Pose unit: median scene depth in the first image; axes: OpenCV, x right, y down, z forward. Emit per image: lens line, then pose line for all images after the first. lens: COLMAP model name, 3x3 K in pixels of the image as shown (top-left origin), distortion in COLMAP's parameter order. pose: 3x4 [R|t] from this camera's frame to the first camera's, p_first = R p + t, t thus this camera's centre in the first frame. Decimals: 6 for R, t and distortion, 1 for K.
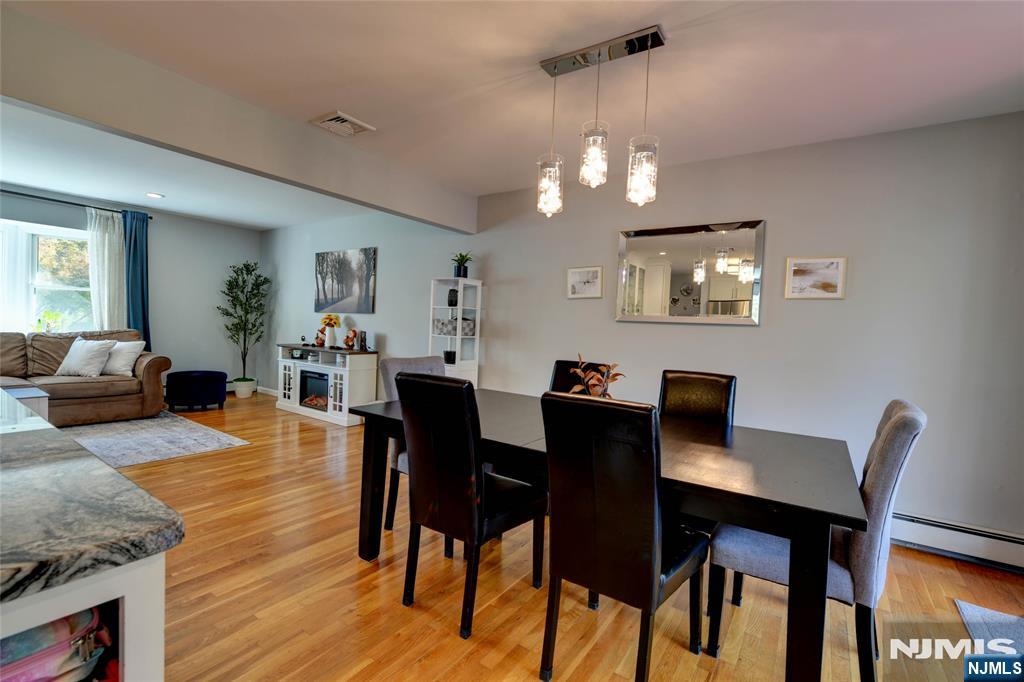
lens RADIAL K [[447.1, 0, 502.6], [0, 447.1, 343.0], [0, 0, 1]] dist [-0.011650, 0.000599]
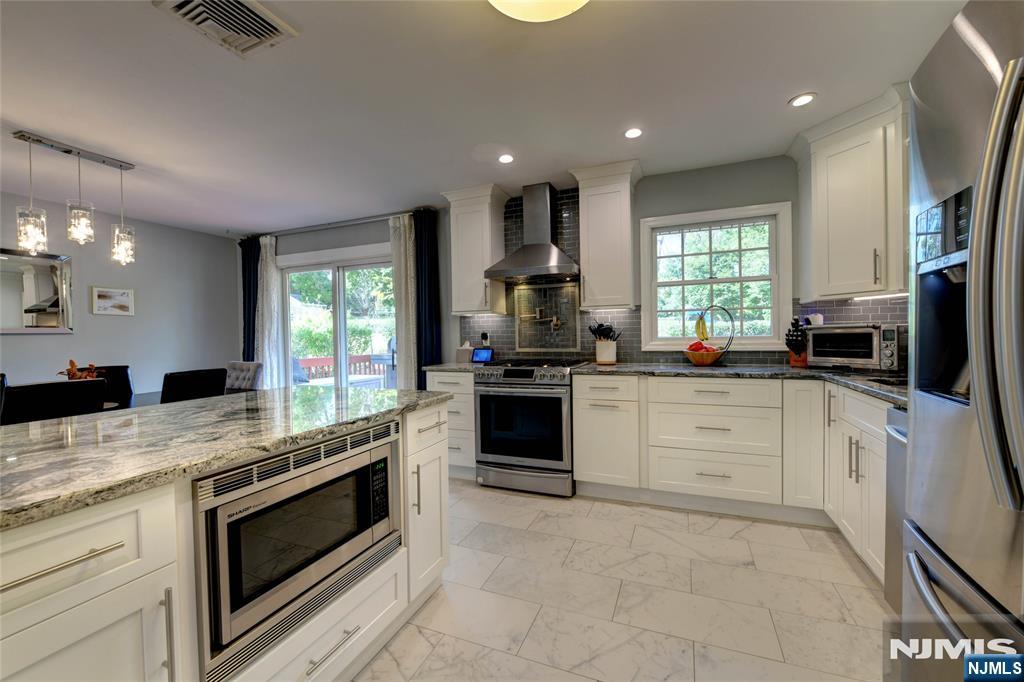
lens RADIAL K [[407.1, 0, 511.5], [0, 407.1, 341.3], [0, 0, 1]] dist [-0.007847, -0.001800]
pose [[-0.218064, -0.059241, 0.974135, -0.515458], [0.040596, 0.996741, 0.069703, -0.026624], [-0.975090, 0.054746, -0.214948, -0.018962]]
